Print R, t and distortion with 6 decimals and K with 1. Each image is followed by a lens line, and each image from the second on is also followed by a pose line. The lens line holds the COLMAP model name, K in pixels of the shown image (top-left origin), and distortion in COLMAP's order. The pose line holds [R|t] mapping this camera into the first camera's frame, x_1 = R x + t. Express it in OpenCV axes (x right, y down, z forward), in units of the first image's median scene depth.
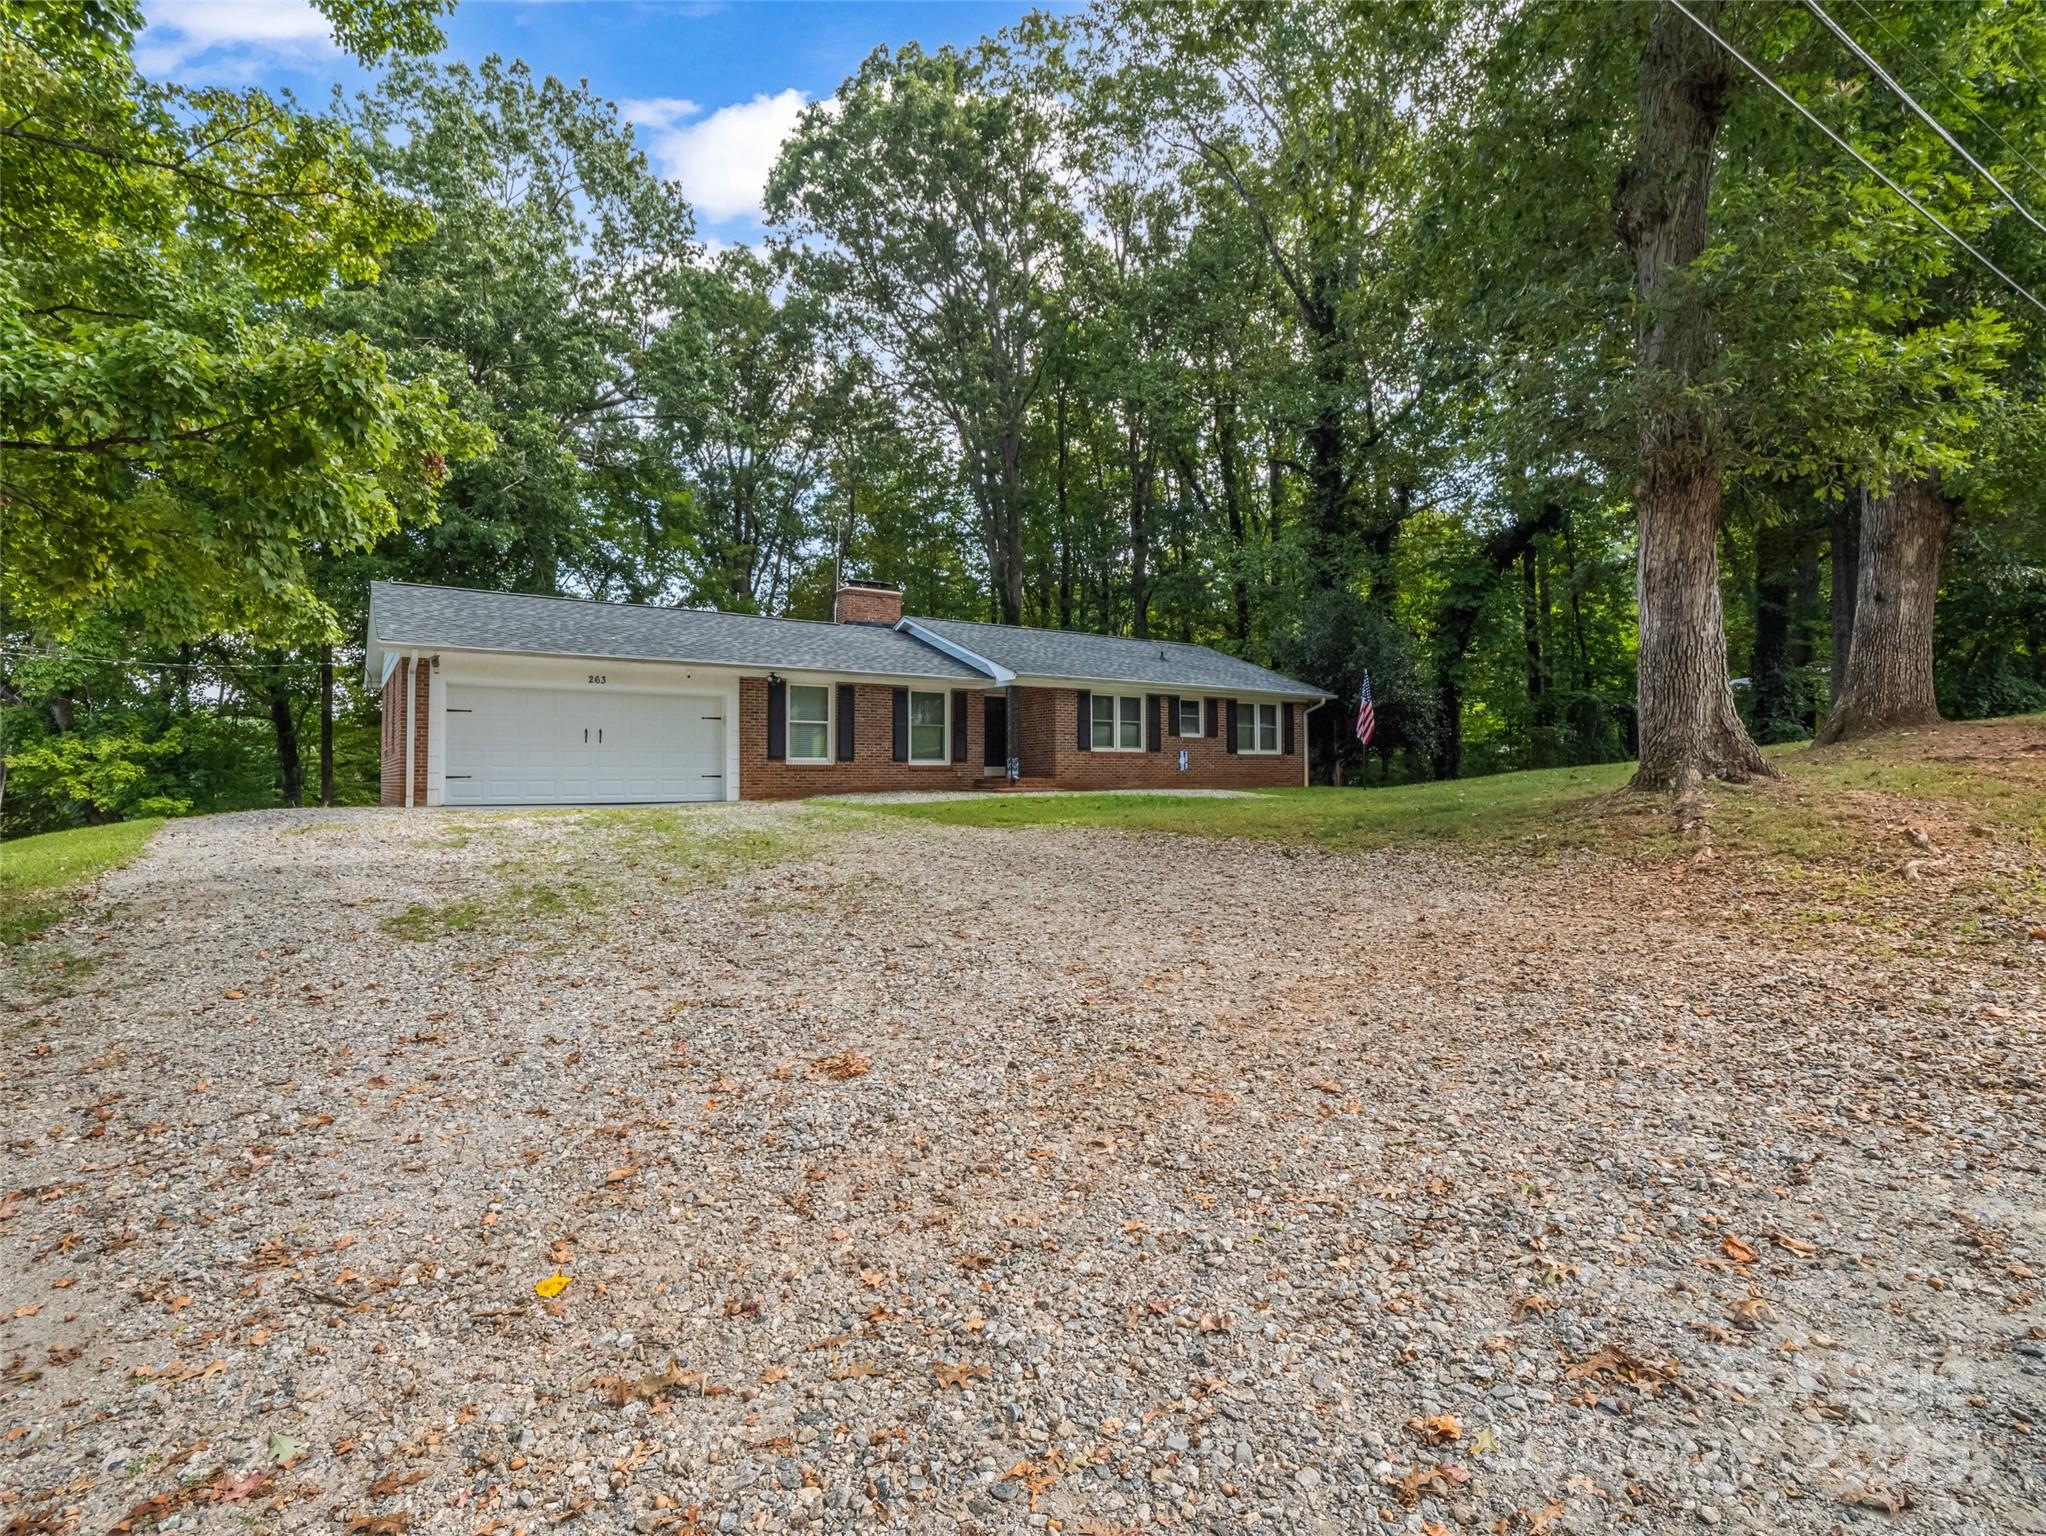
lens RADIAL K [[998.8, 0, 1027.2], [0, 998.8, 764.7], [0, 0, 1]] dist [-0.012881, -0.003719]
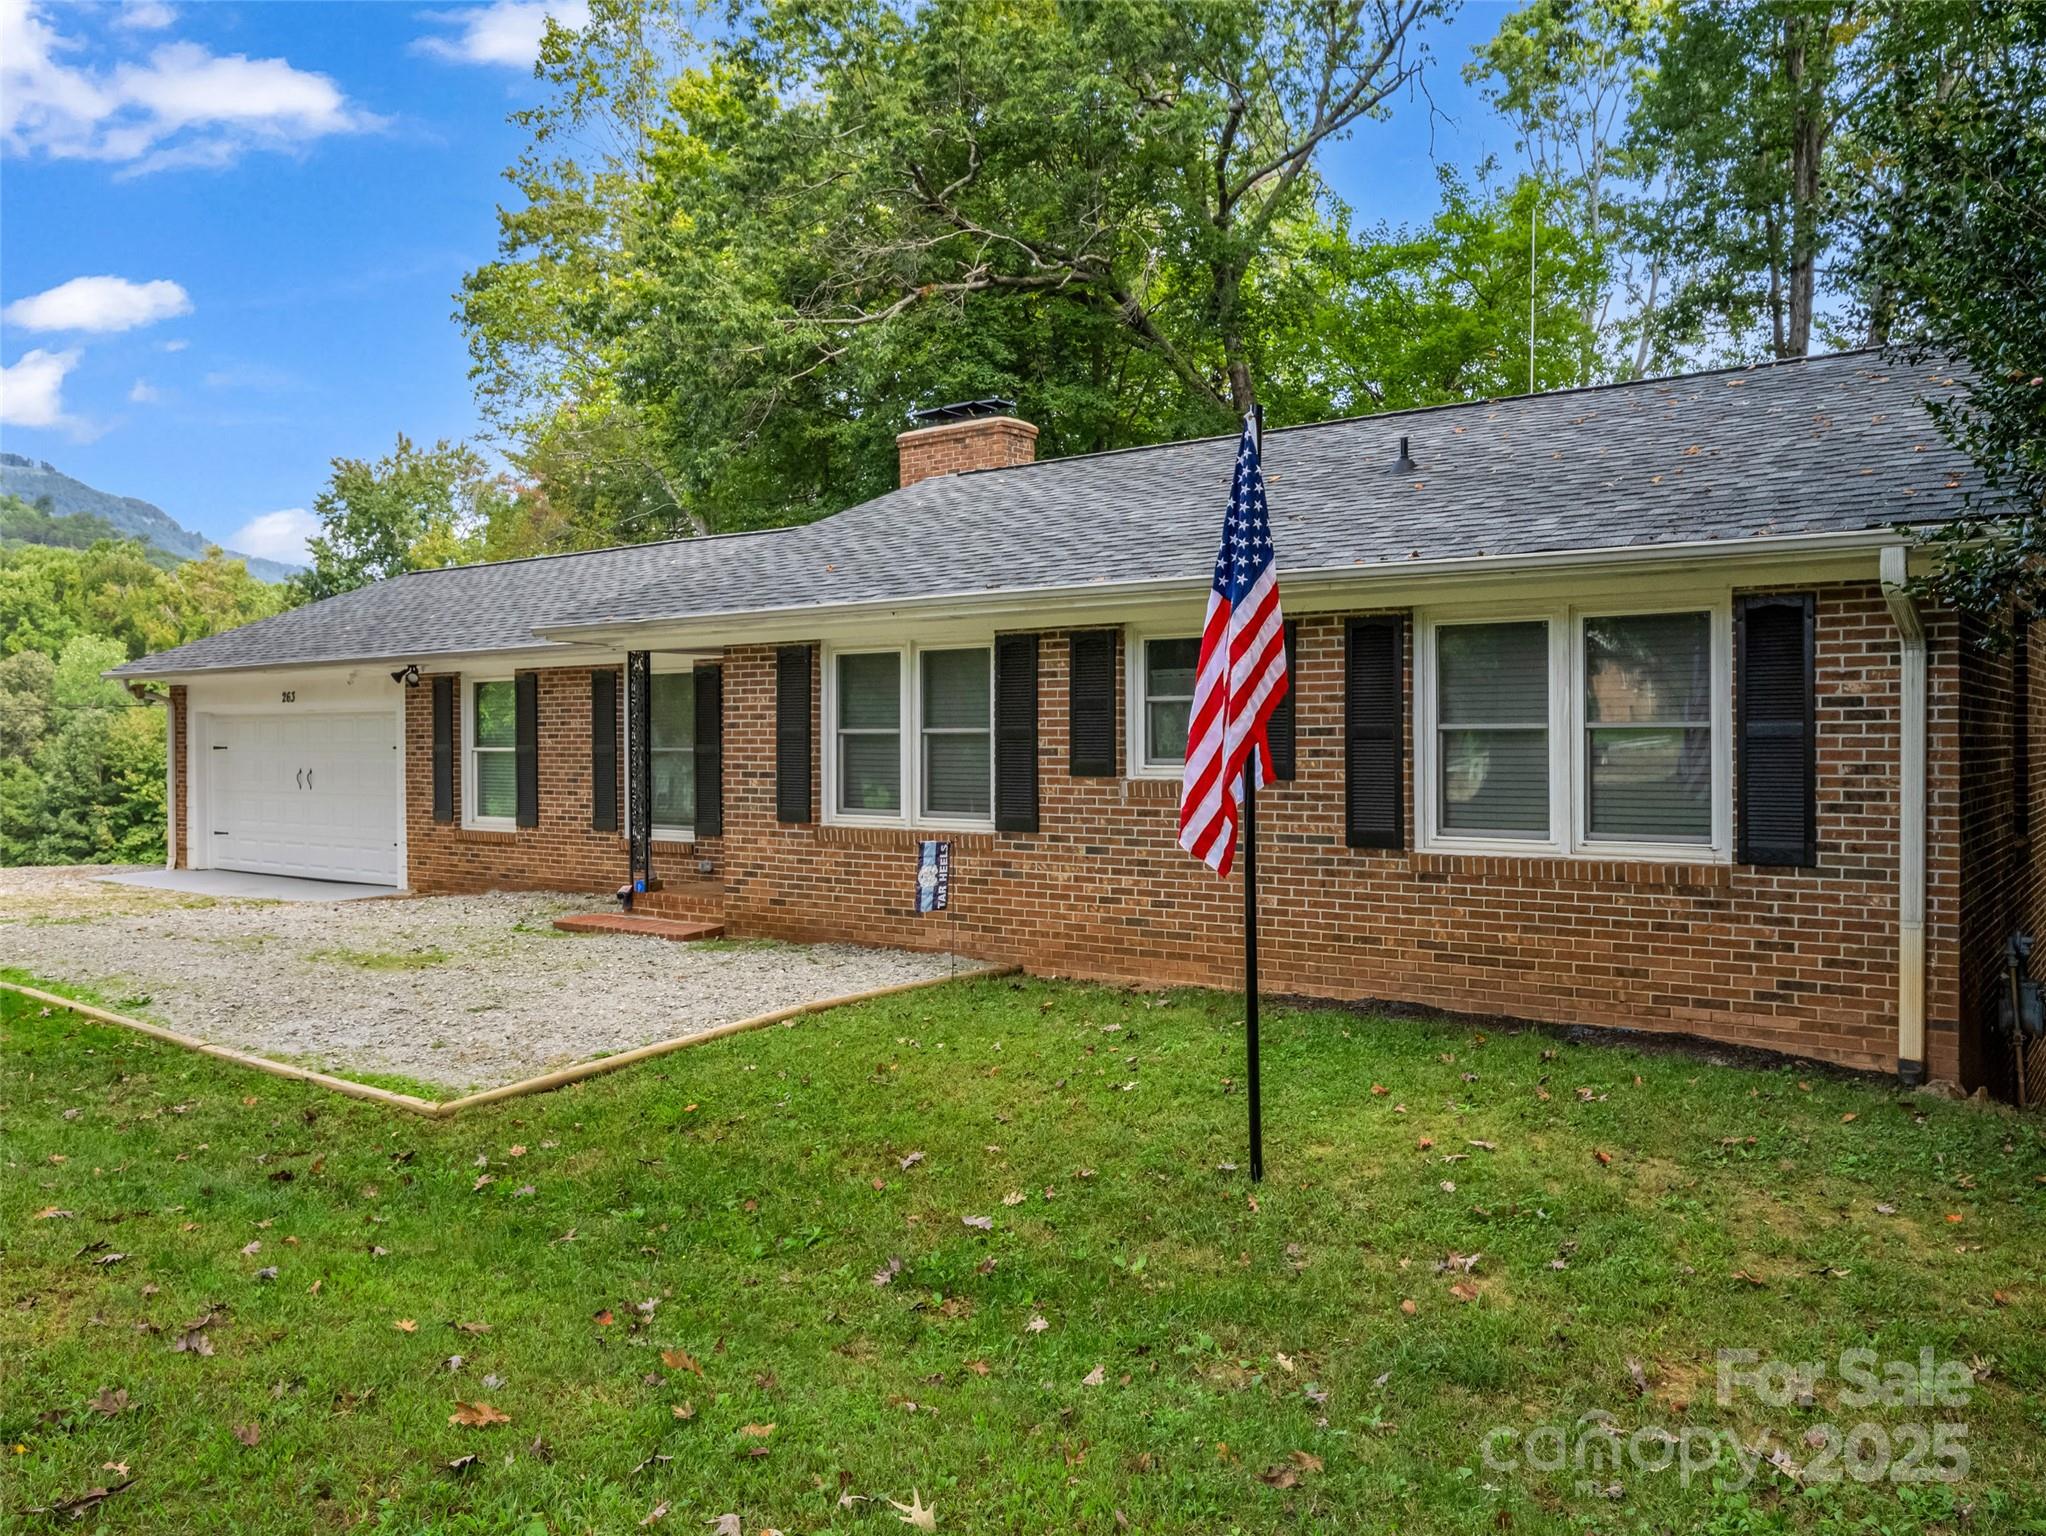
lens RADIAL K [[1571.3, 0, 1024.5], [0, 1571.3, 752.8], [0, 0, 1]] dist [-0.008031, -0.007450]
pose [[0.306861, 0.005119, -0.951741, 0.638771], [0.007048, 0.999946, 0.007651, -0.044714], [0.951728, -0.009055, 0.306808, 0.991978]]
